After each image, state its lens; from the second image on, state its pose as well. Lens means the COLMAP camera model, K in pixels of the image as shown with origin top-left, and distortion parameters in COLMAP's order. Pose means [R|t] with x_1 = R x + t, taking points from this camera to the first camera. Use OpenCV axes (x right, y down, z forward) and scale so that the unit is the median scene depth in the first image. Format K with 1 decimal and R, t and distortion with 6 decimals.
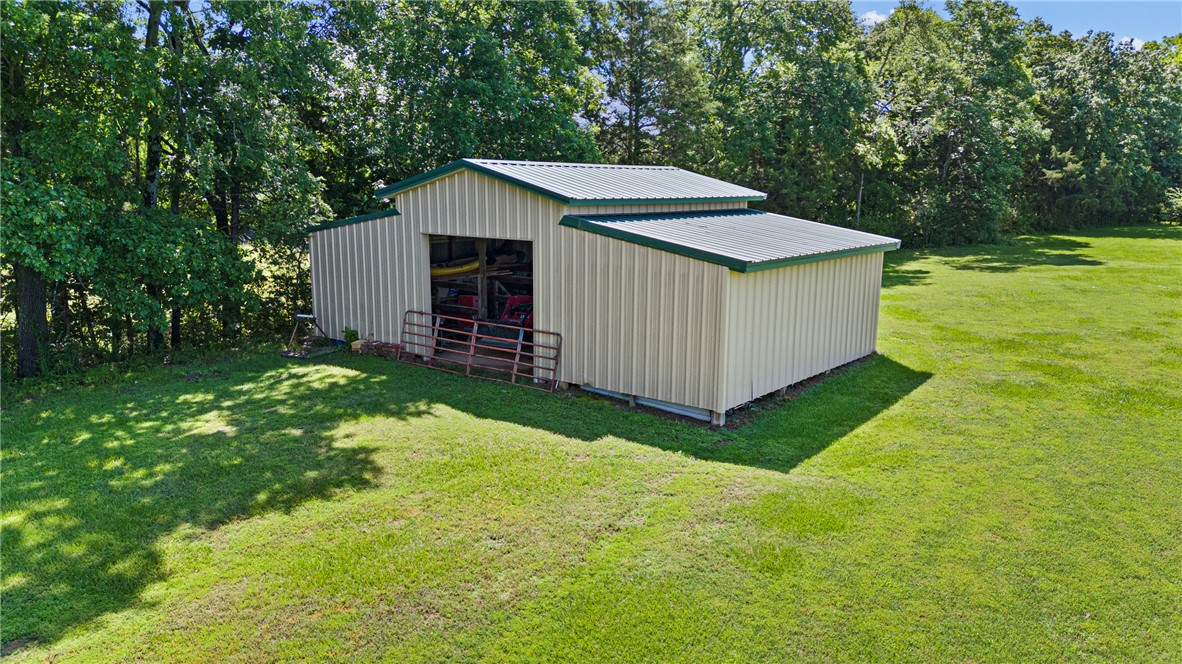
lens RADIAL K [[873.4, 0, 591.0], [0, 873.4, 332.0], [0, 0, 1]] dist [0.007610, -0.000065]
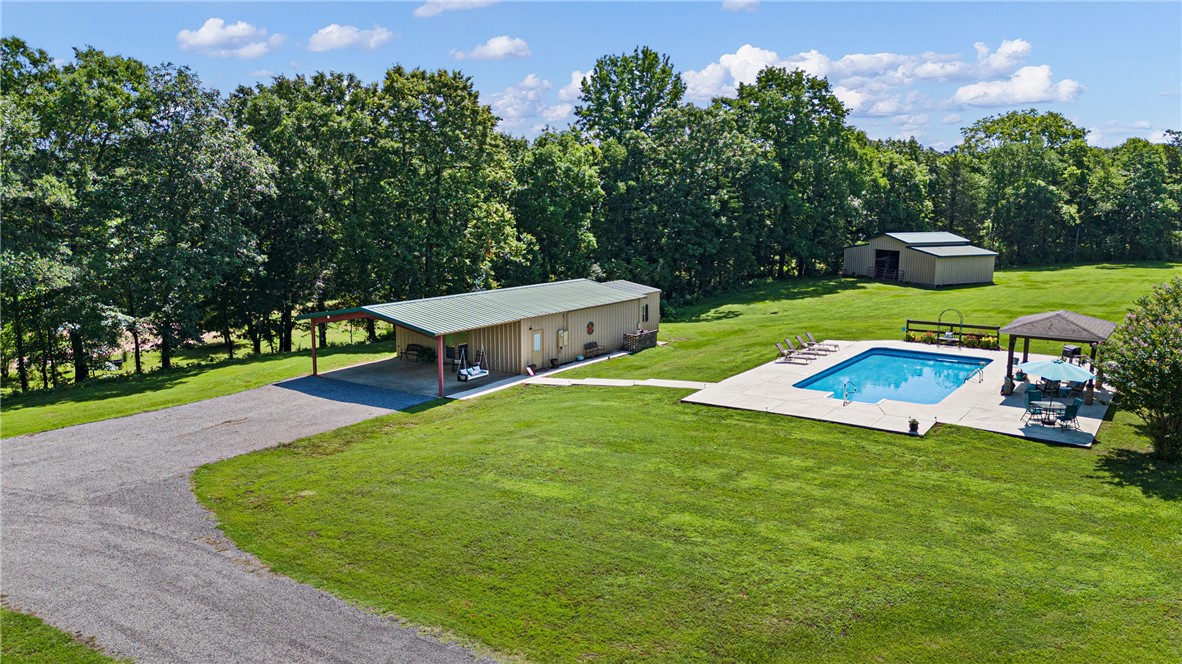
lens RADIAL K [[873.4, 0, 591.0], [0, 873.4, 332.0], [0, 0, 1]] dist [0.007610, -0.000065]
pose [[0.891567, 0.064528, -0.448268, 0.202992], [-0.071718, 0.997425, 0.000937, 0.153275], [0.447174, 0.031313, 0.893899, -1.356966]]
